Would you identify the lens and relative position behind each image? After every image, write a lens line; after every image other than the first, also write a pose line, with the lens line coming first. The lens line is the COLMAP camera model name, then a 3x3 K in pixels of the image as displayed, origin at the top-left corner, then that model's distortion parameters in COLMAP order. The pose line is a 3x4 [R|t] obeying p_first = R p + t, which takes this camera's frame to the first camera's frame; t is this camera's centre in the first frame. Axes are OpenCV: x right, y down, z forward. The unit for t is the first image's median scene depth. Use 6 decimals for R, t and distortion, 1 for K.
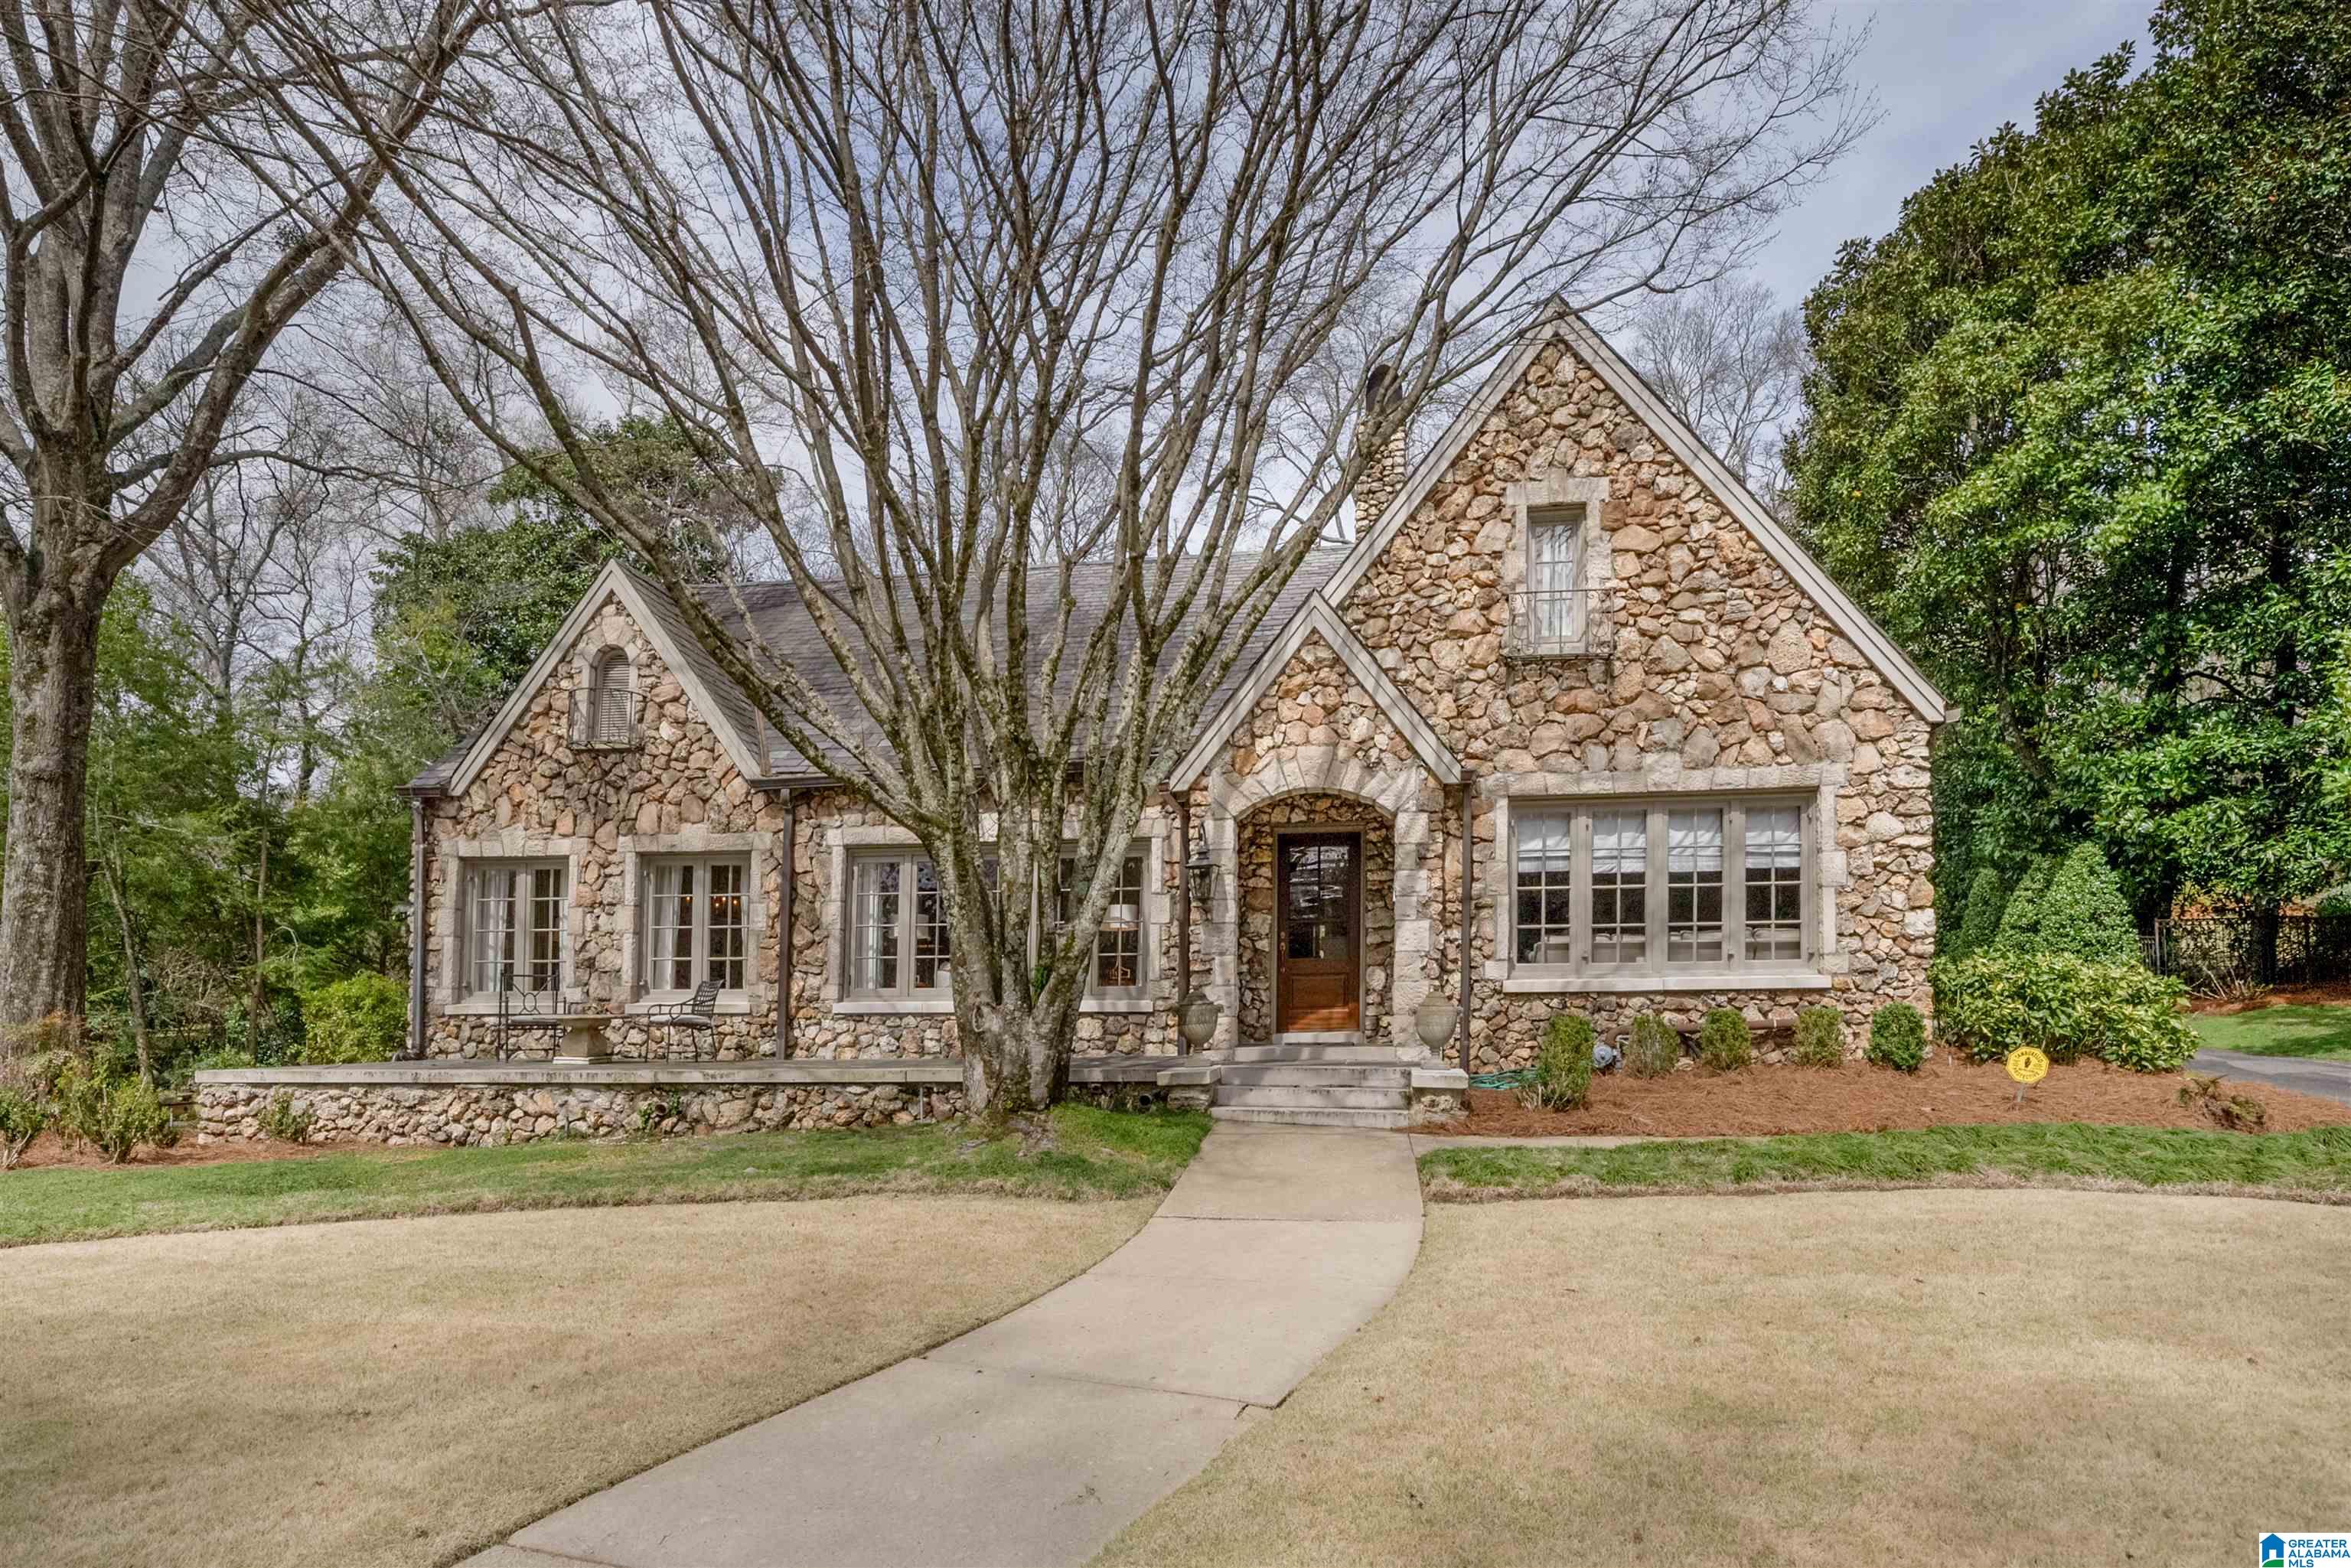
lens RADIAL K [[1177.7, 0, 1176.4], [0, 1177.7, 779.7], [0, 0, 1]] dist [0.001925, 0.000225]
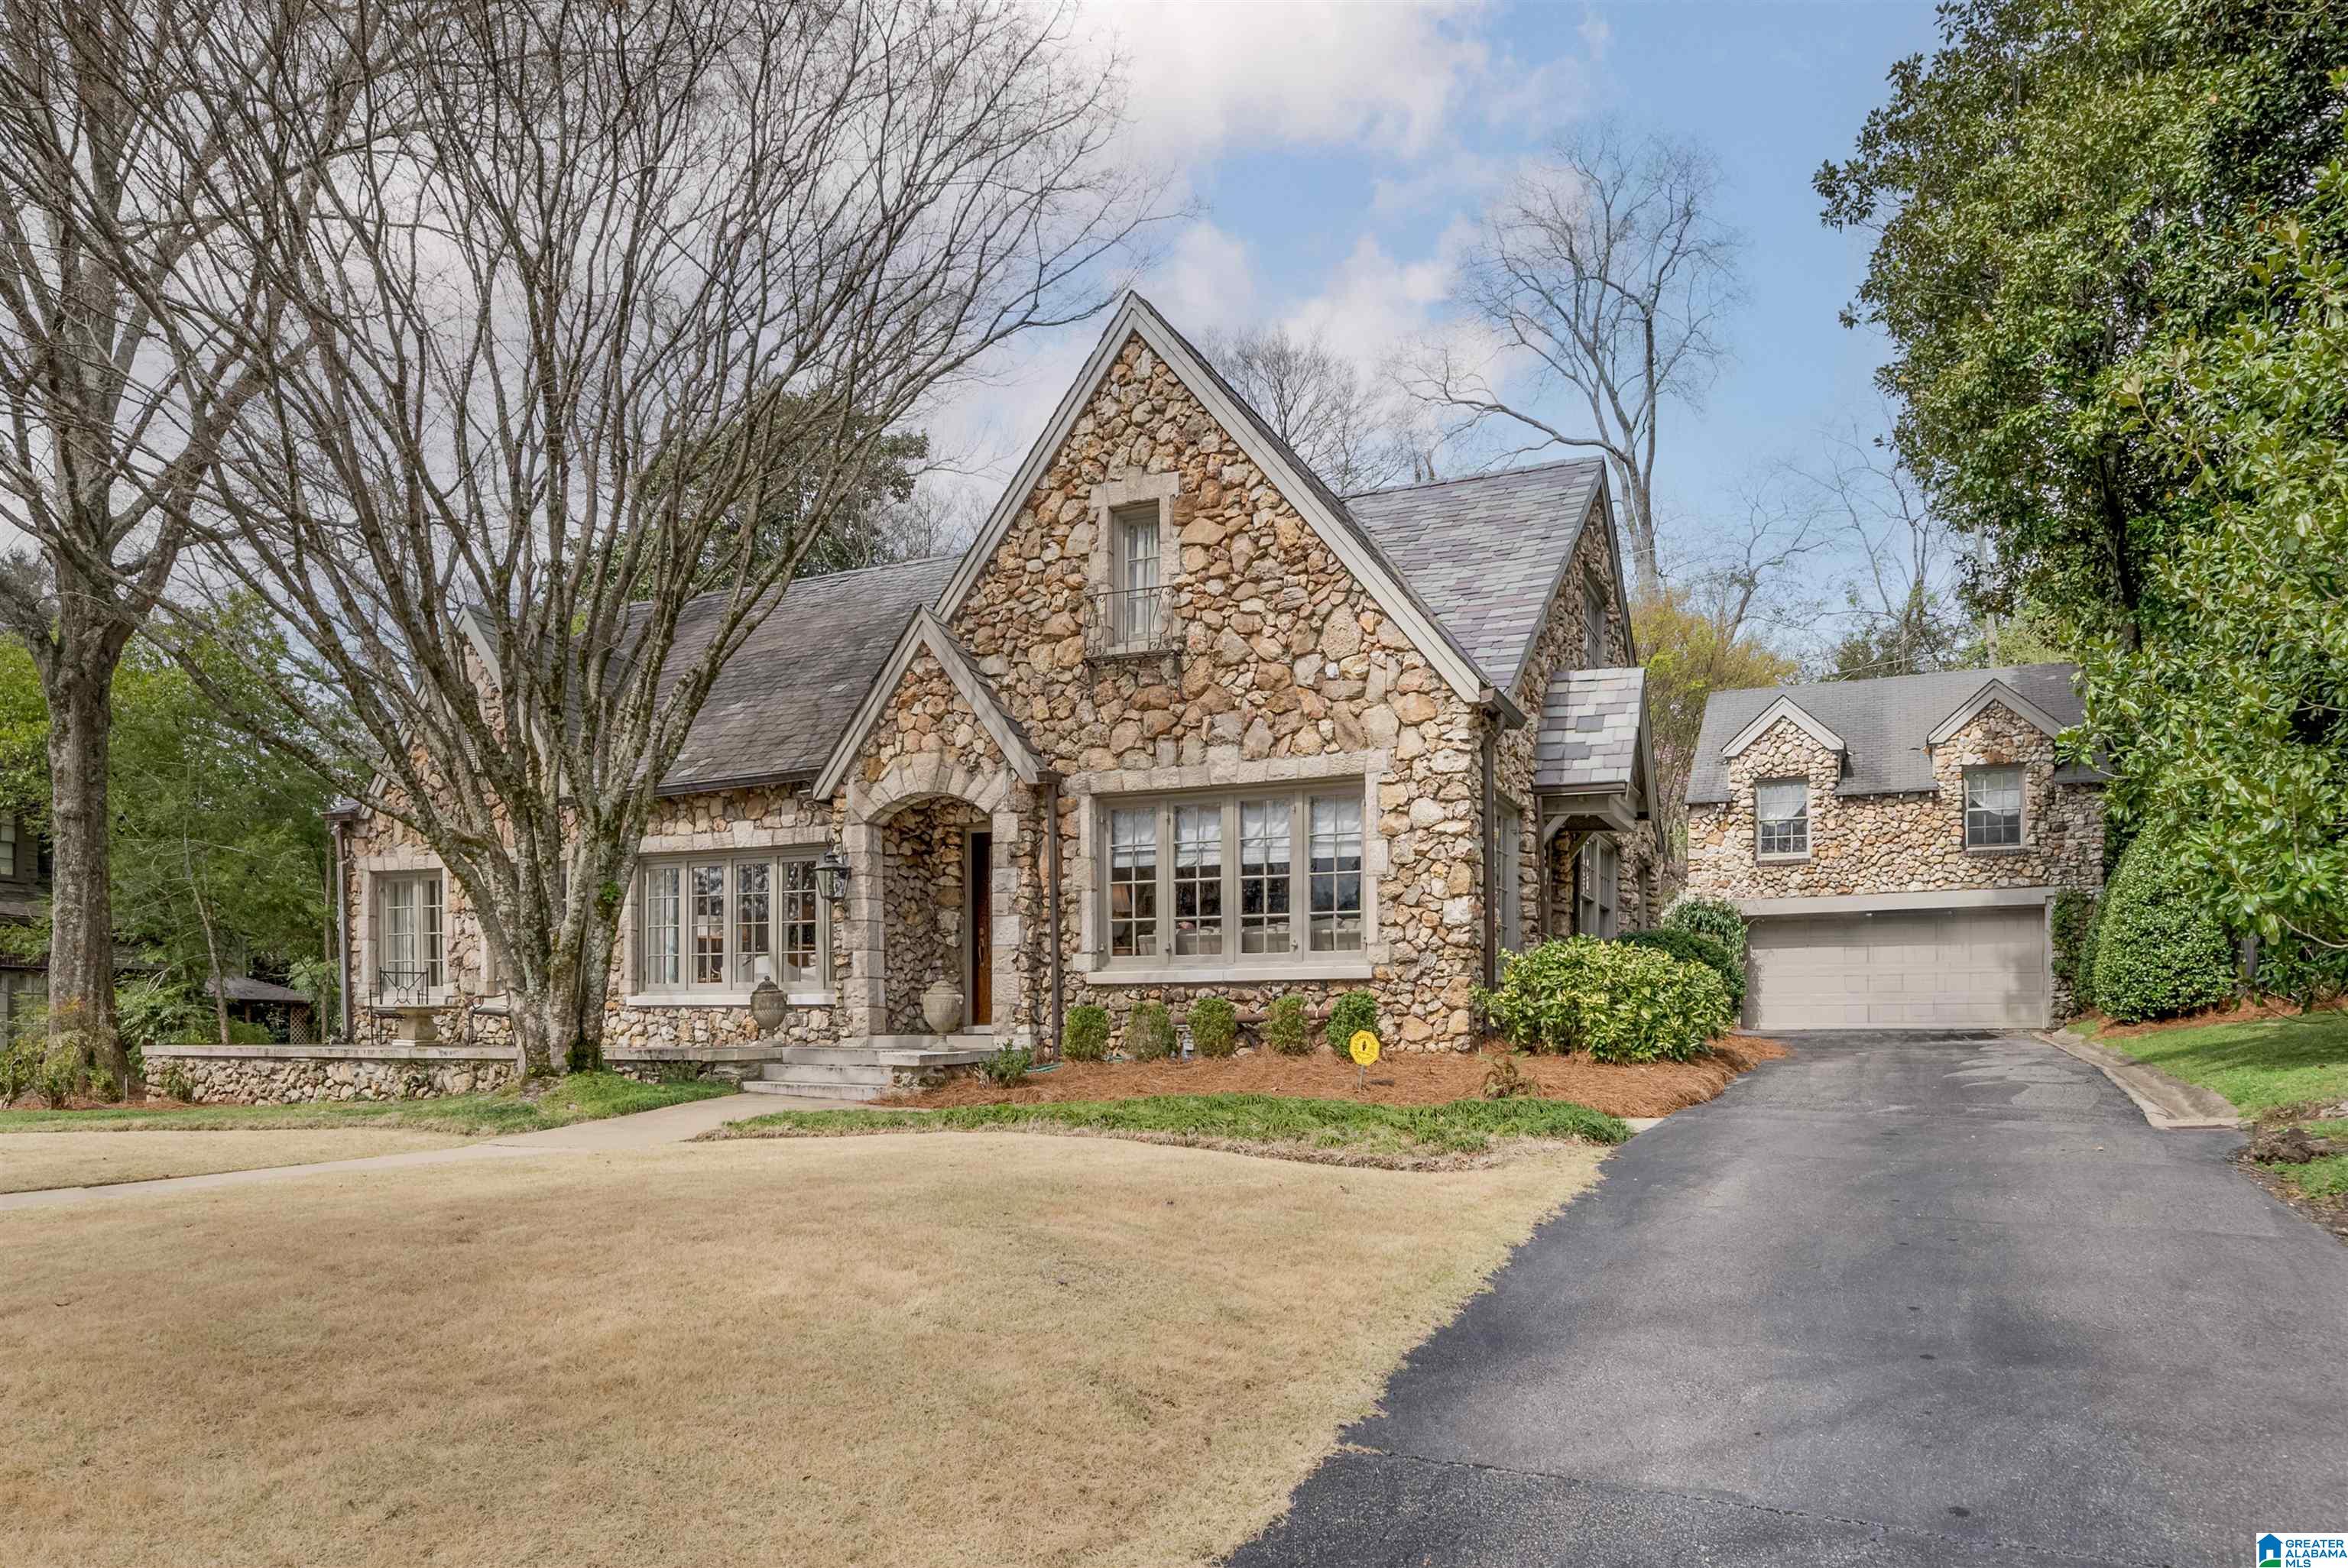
lens RADIAL K [[1452.0, 0, 1173.4], [0, 1452.0, 790.5], [0, 0, 1]] dist [-0.000518, 0.000472]
pose [[0.960619, -0.037118, -0.275378, 0.698901], [0.045743, 0.998641, 0.024962, -0.017548], [0.274077, -0.036576, 0.961012, -0.197677]]
